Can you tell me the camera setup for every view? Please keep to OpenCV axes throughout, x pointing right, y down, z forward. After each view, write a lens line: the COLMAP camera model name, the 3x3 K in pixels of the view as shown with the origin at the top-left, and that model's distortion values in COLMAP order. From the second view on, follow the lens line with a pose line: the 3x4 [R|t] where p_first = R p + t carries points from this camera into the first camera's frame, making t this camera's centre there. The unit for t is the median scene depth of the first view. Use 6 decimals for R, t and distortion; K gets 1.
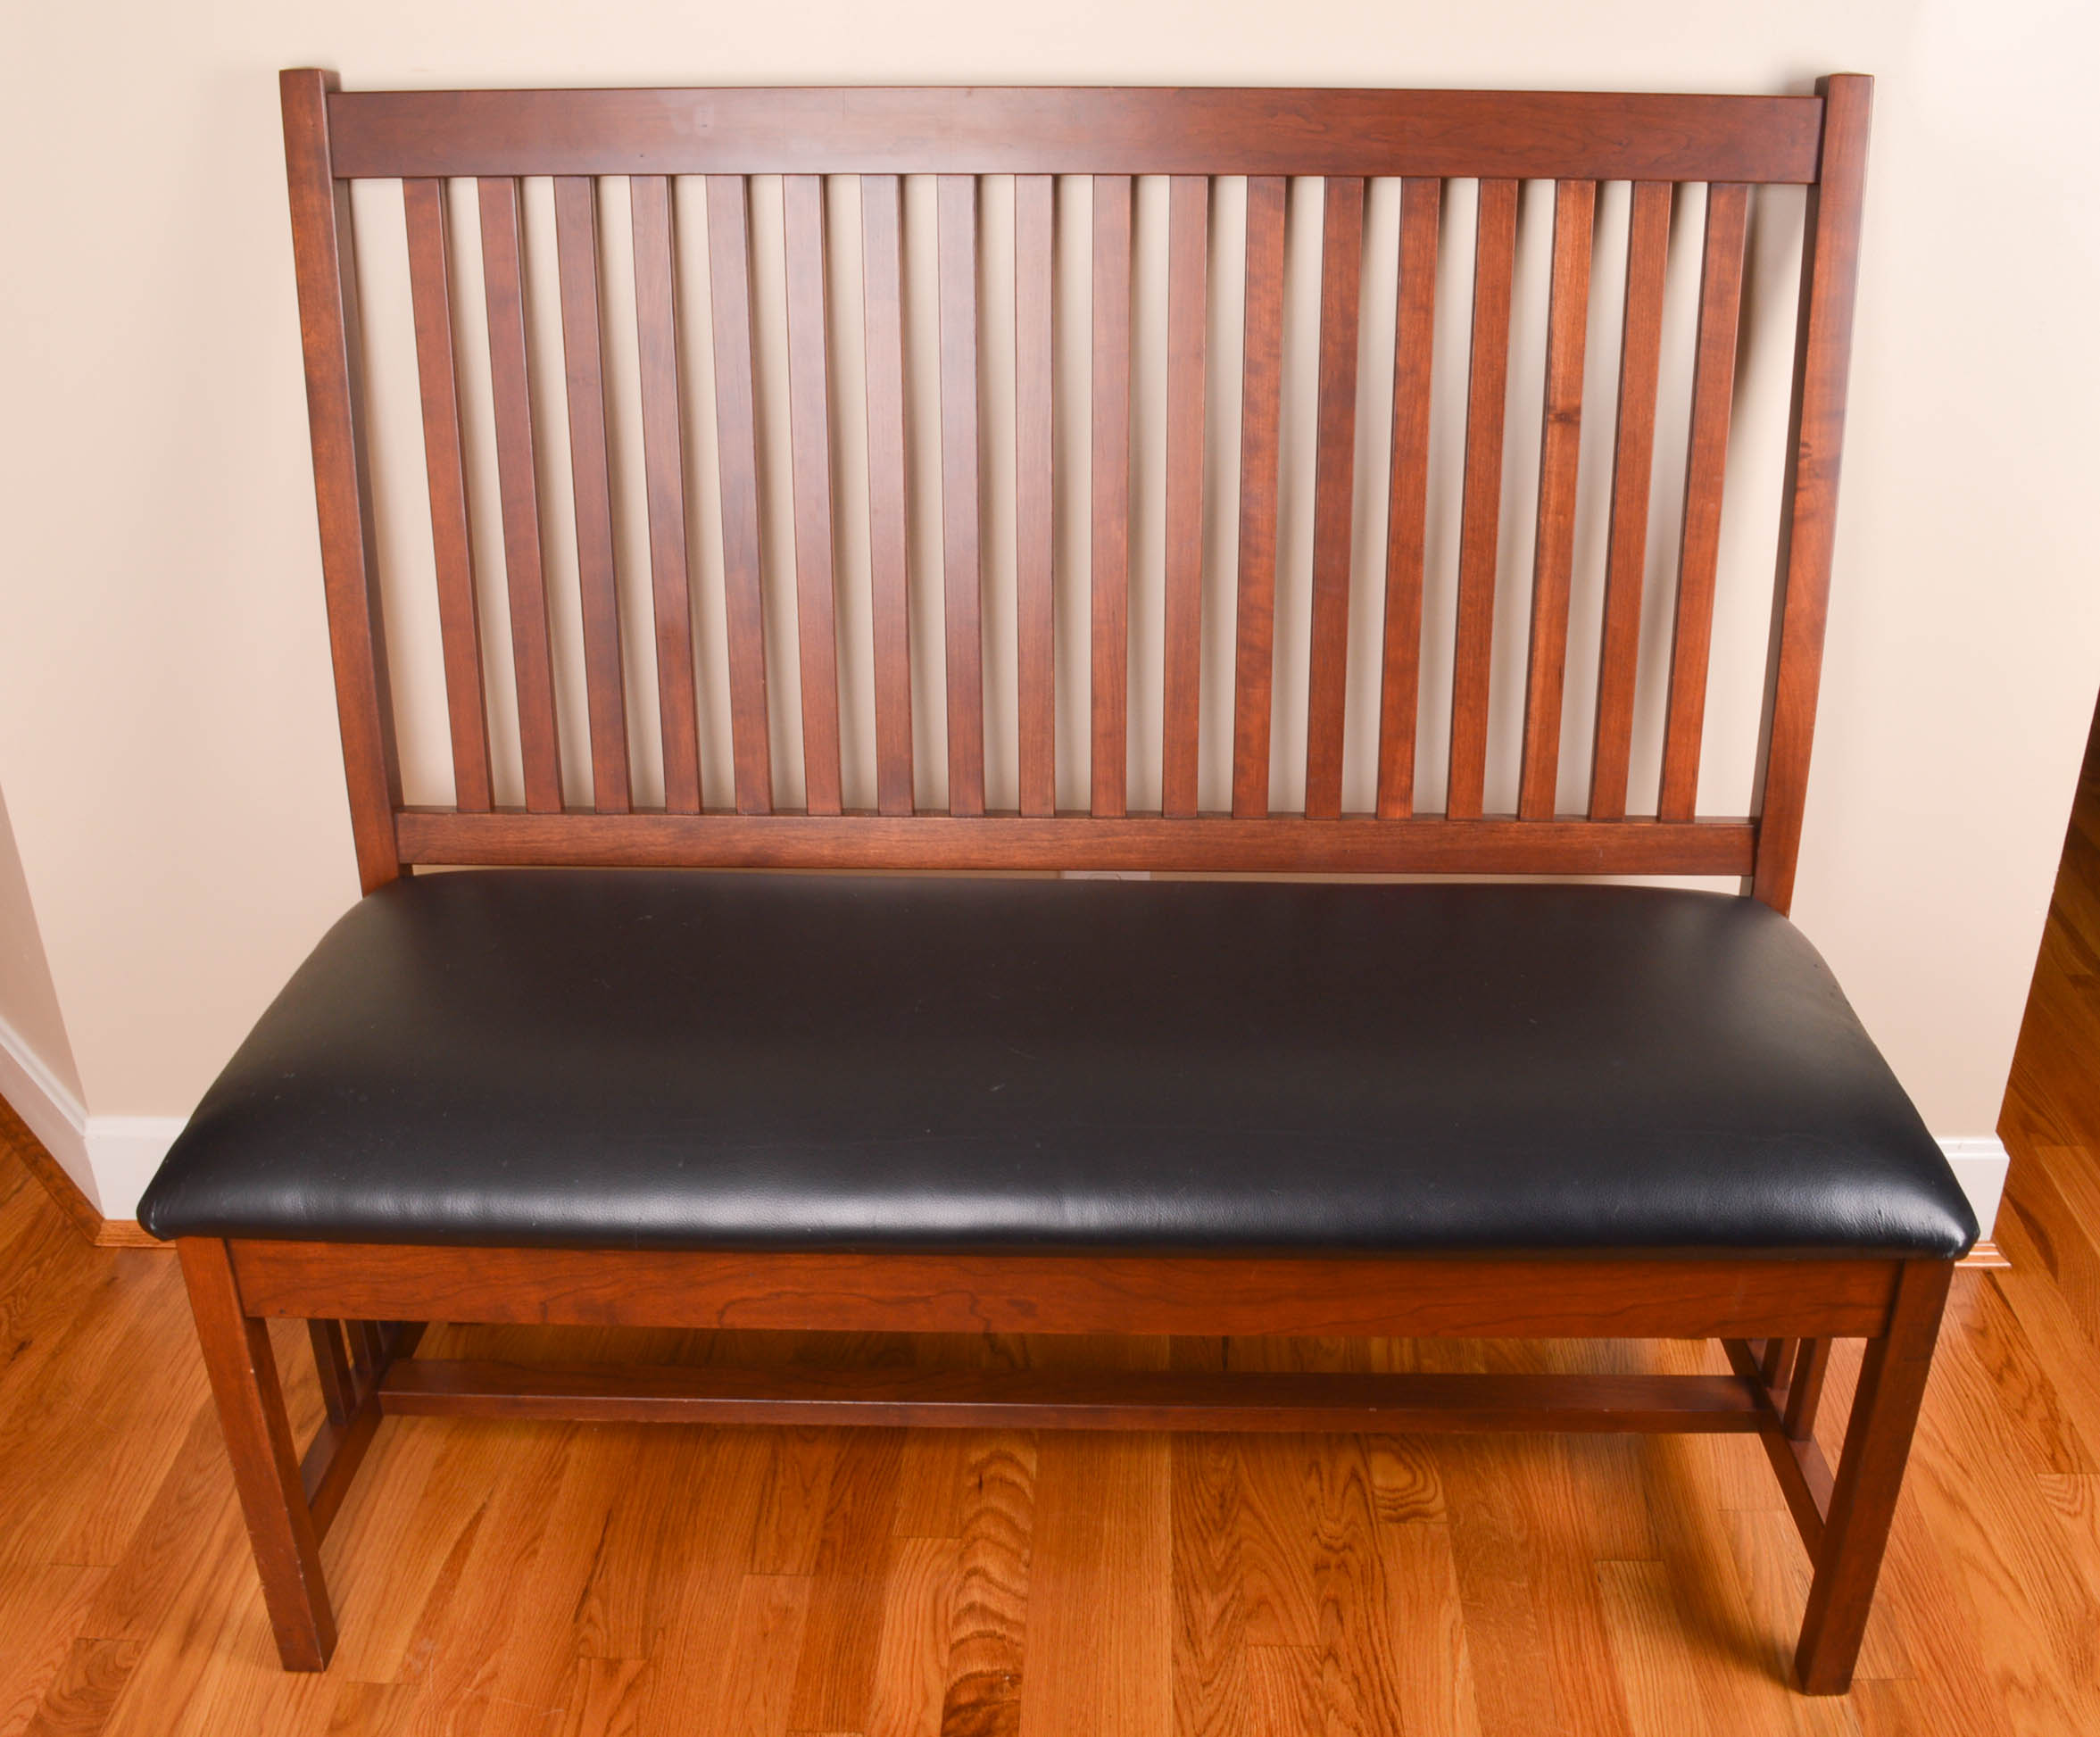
lens RADIAL K [[2083.5, 0, 1043.3], [0, 2083.5, 919.0], [0, 0, 1]] dist [-0.081266, 0.000000]
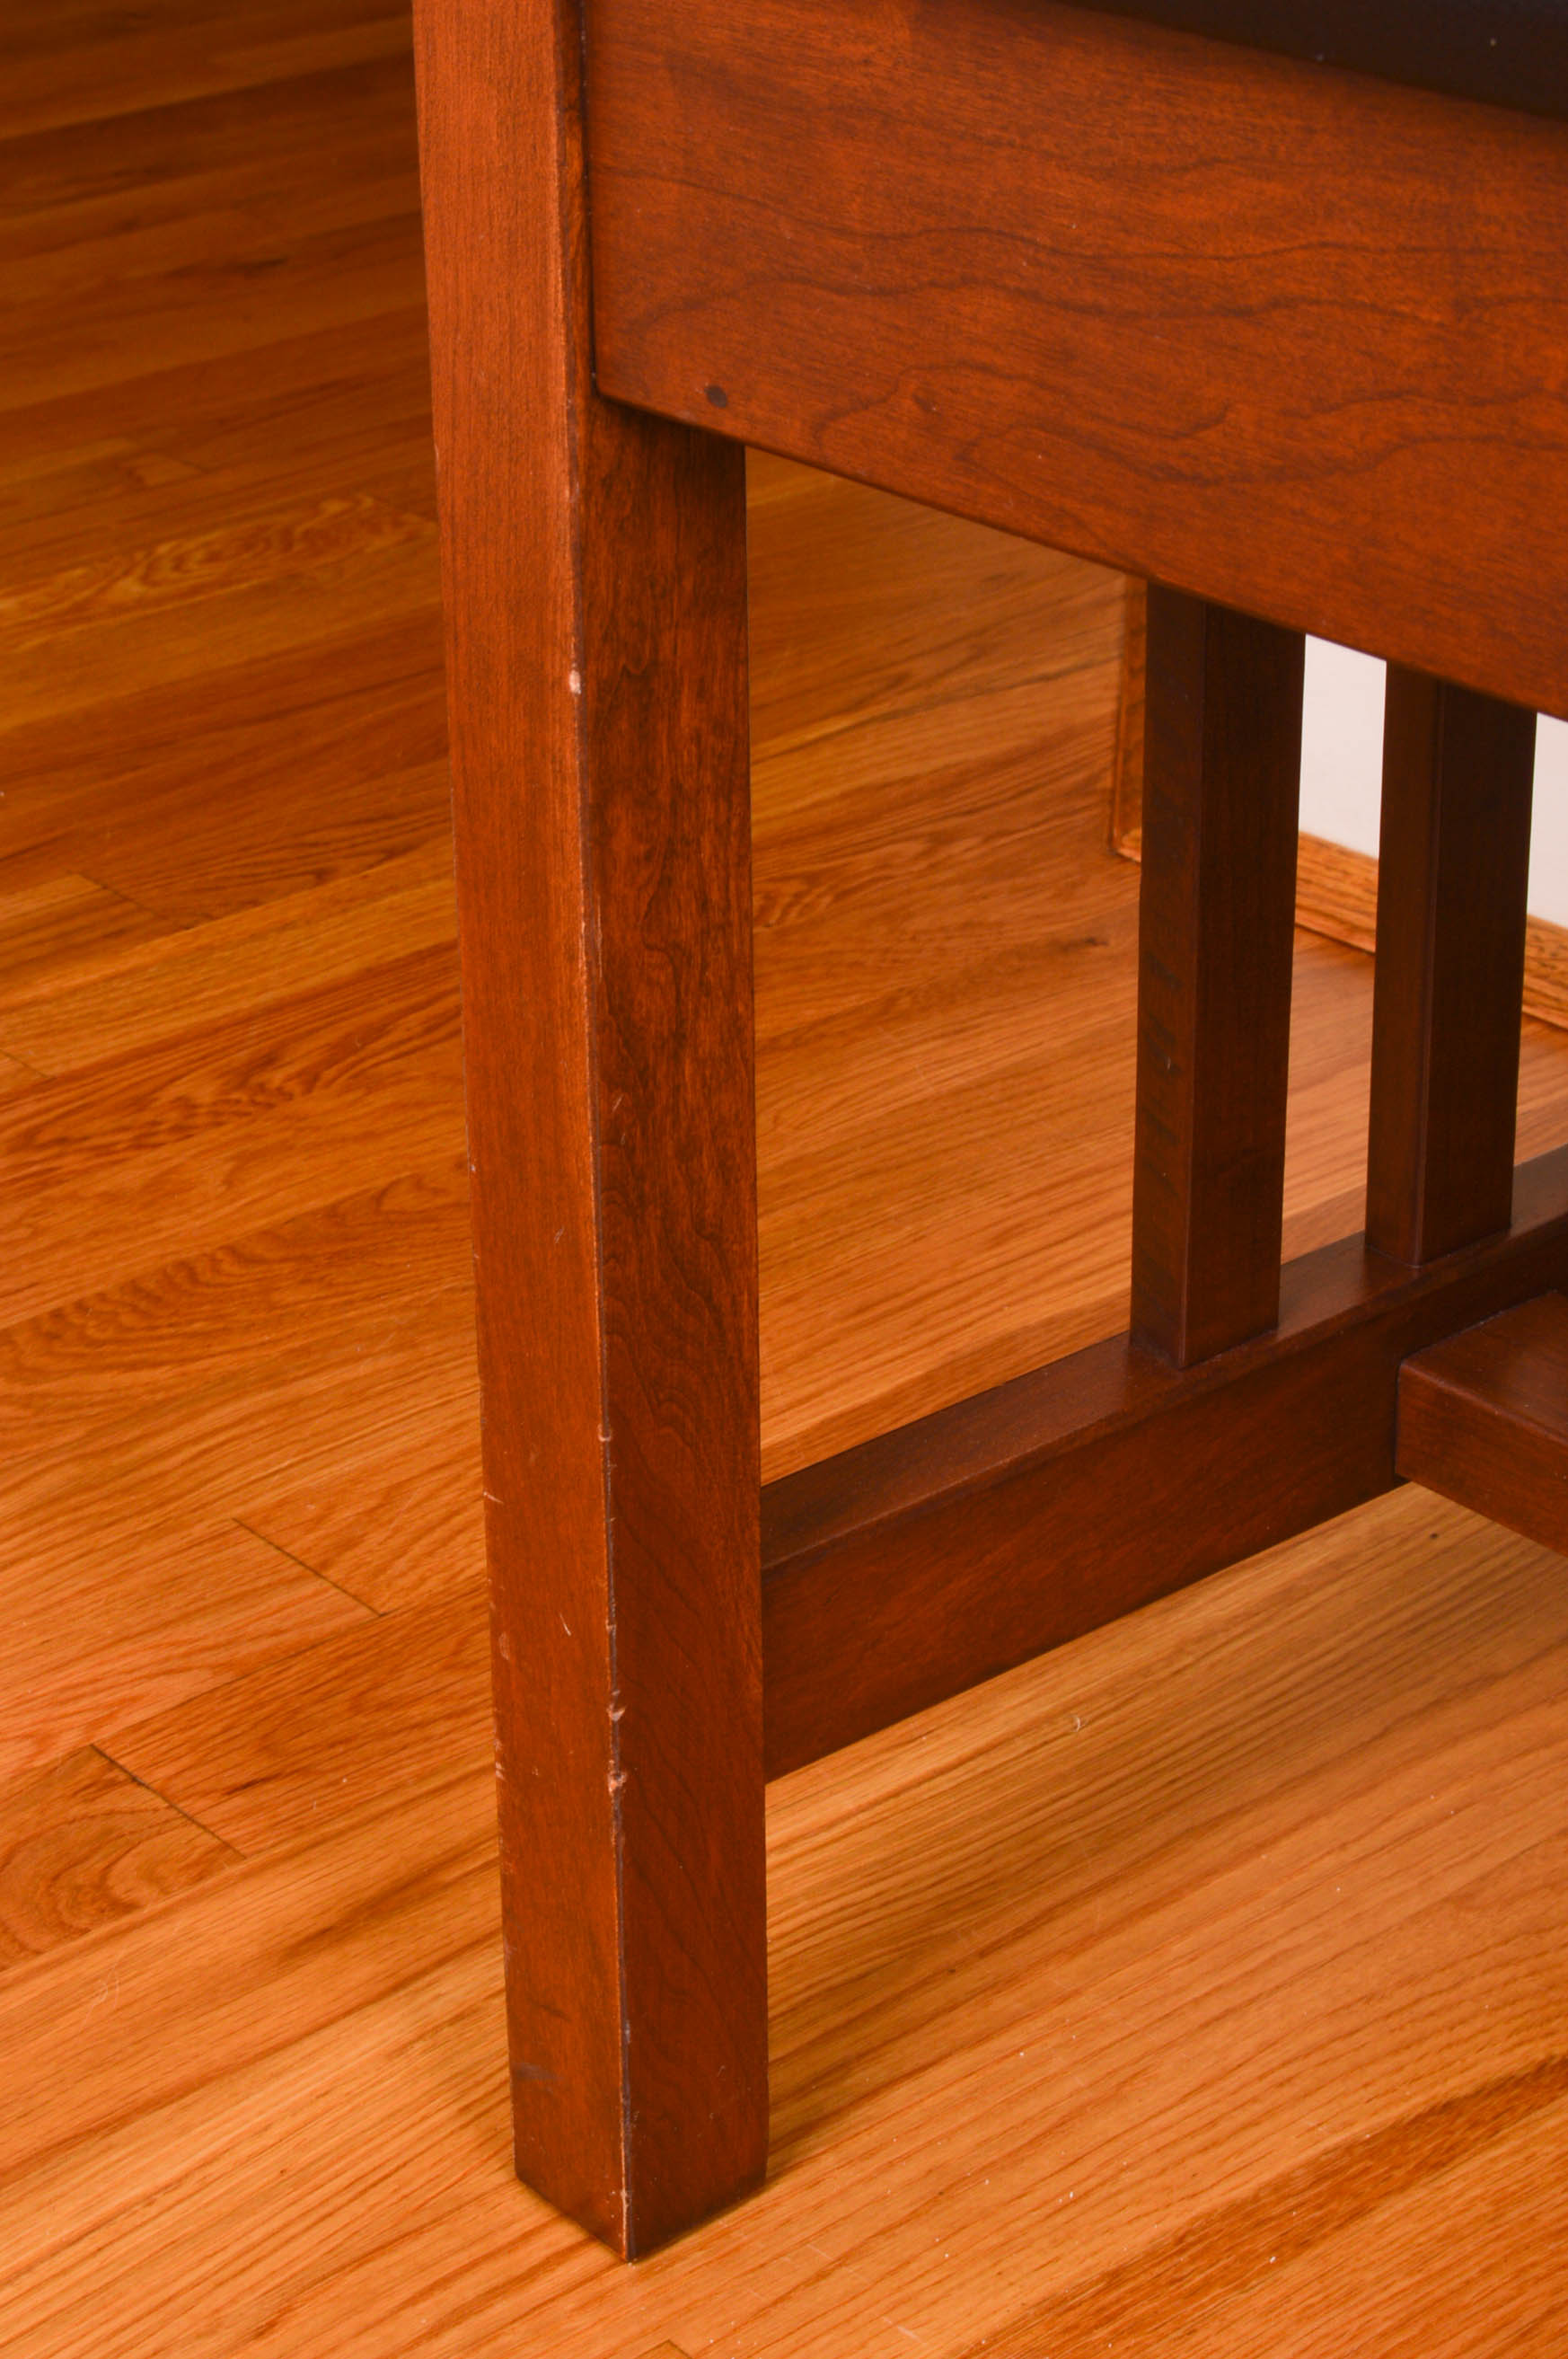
lens RADIAL K [[4770.2, 0, 778.2], [0, 4770.2, 1192.1], [0, 0, 1]] dist [-0.006341, 0.000000]
pose [[0.678229, 0.323833, -0.659649, -0.020612], [-0.335227, 0.935164, 0.114420, 0.179179], [0.653933, 0.143529, 0.742813, 0.564723]]
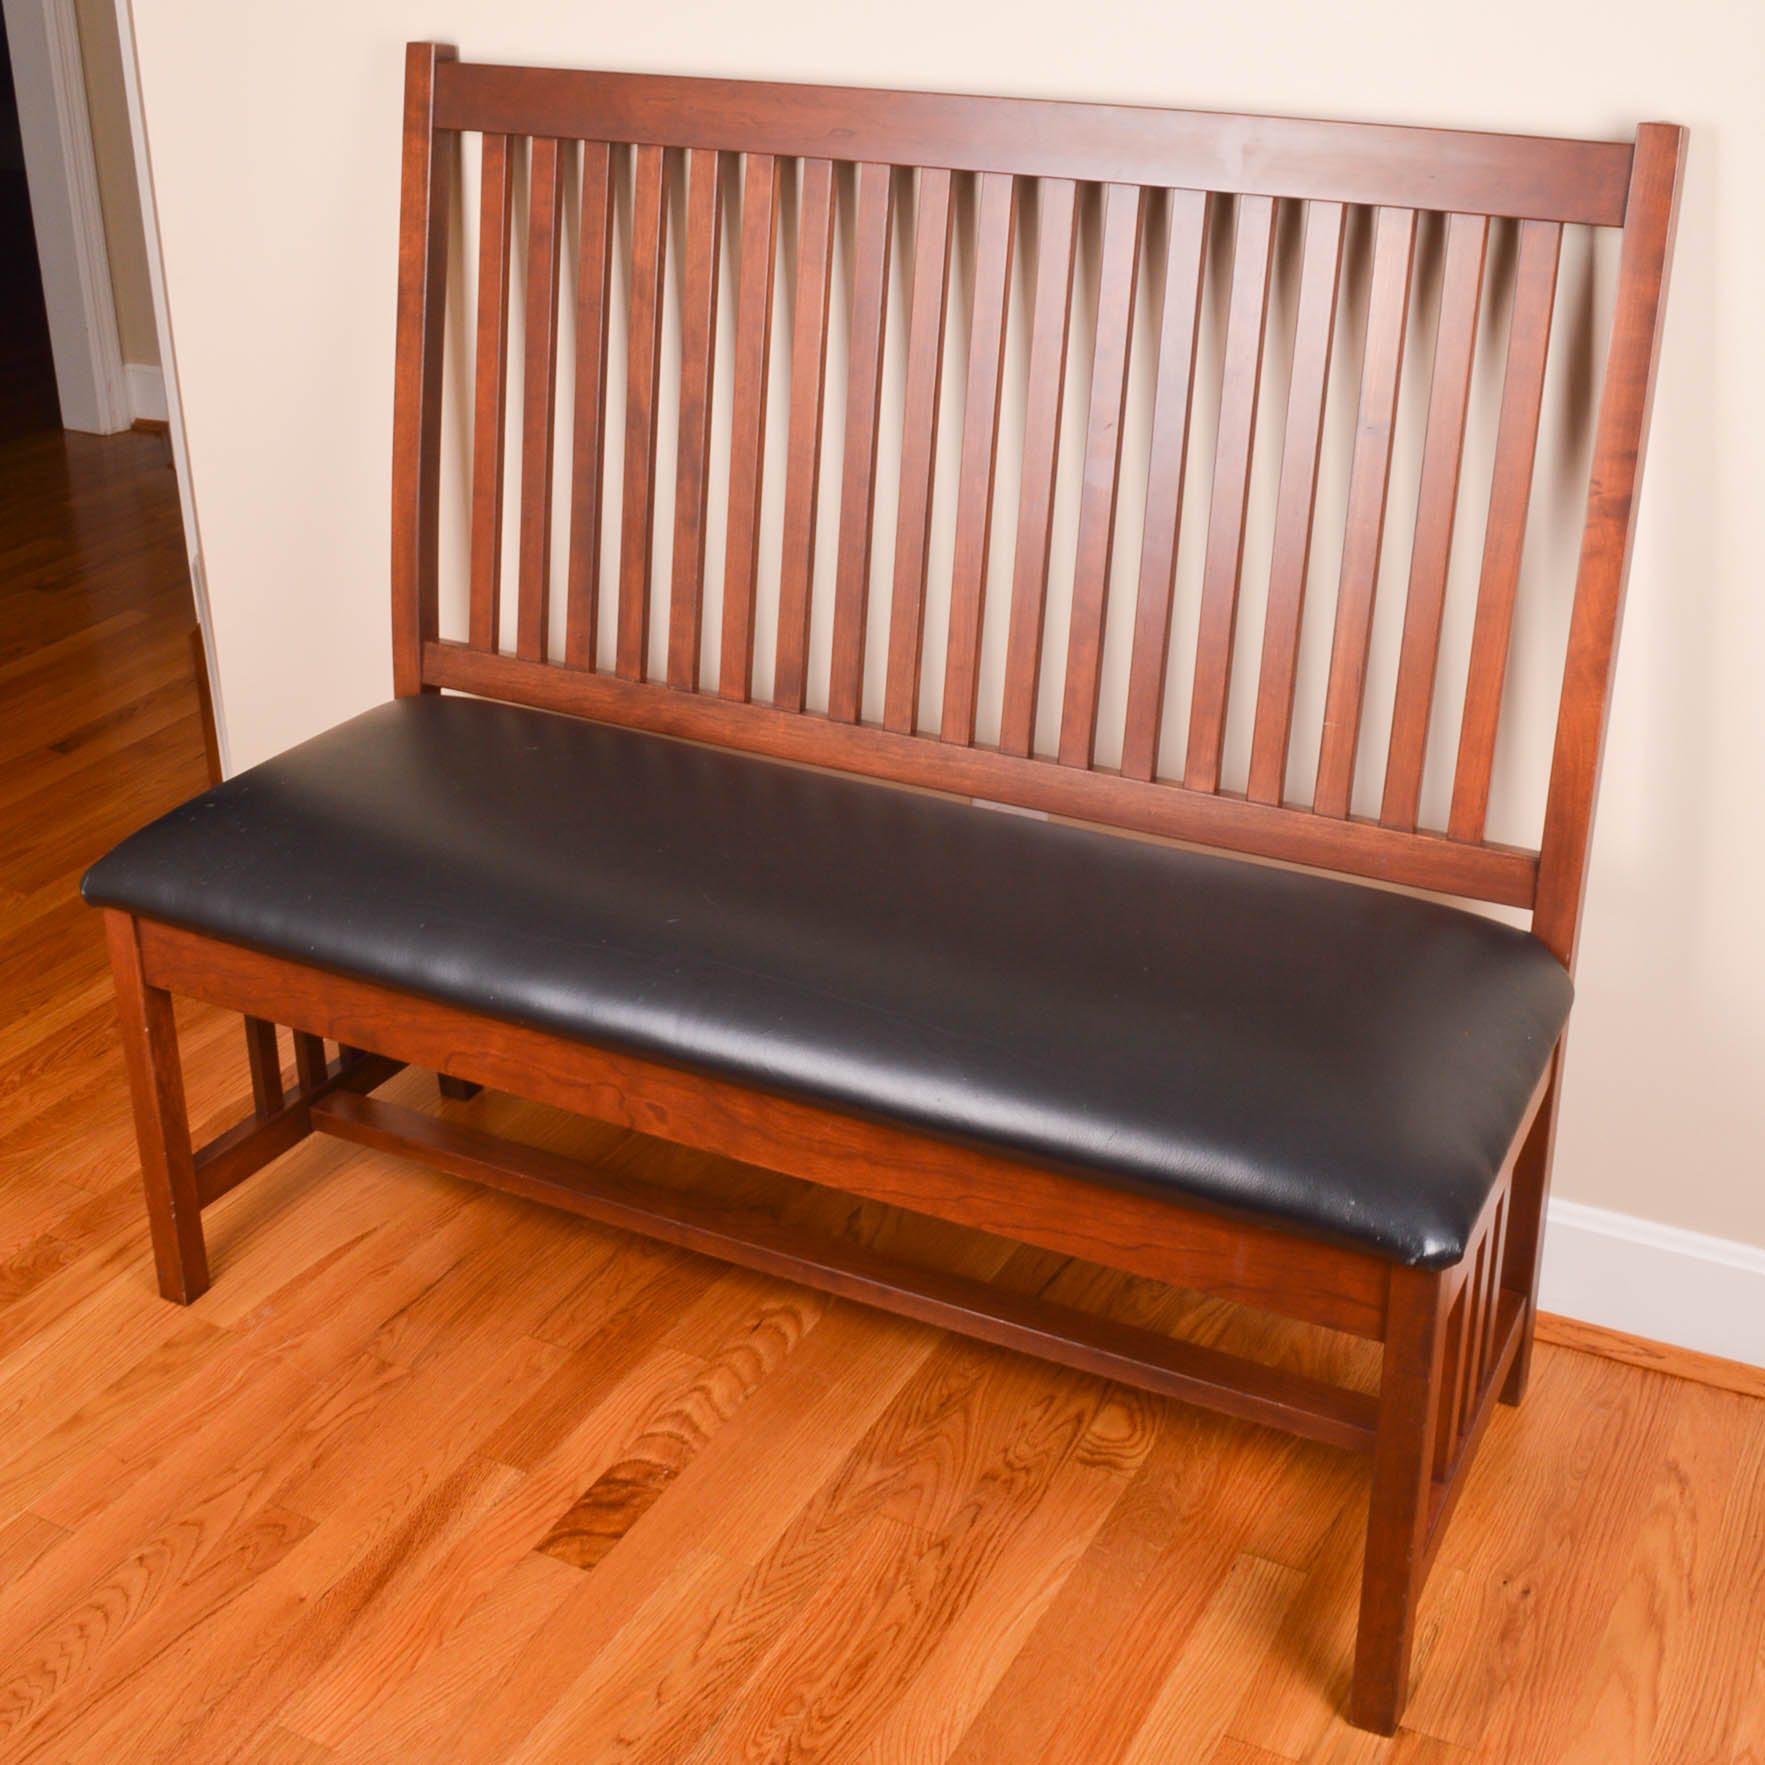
lens RADIAL K [[2318.7, 0, 860.7], [0, 2318.7, 738.8], [0, 0, 1]] dist [-0.082807, 0.000000]
pose [[0.899965, 0.170141, -0.401391, 0.484384], [-0.206150, 0.977345, -0.047937, 0.017825], [0.384141, 0.125889, 0.914652, -0.138936]]
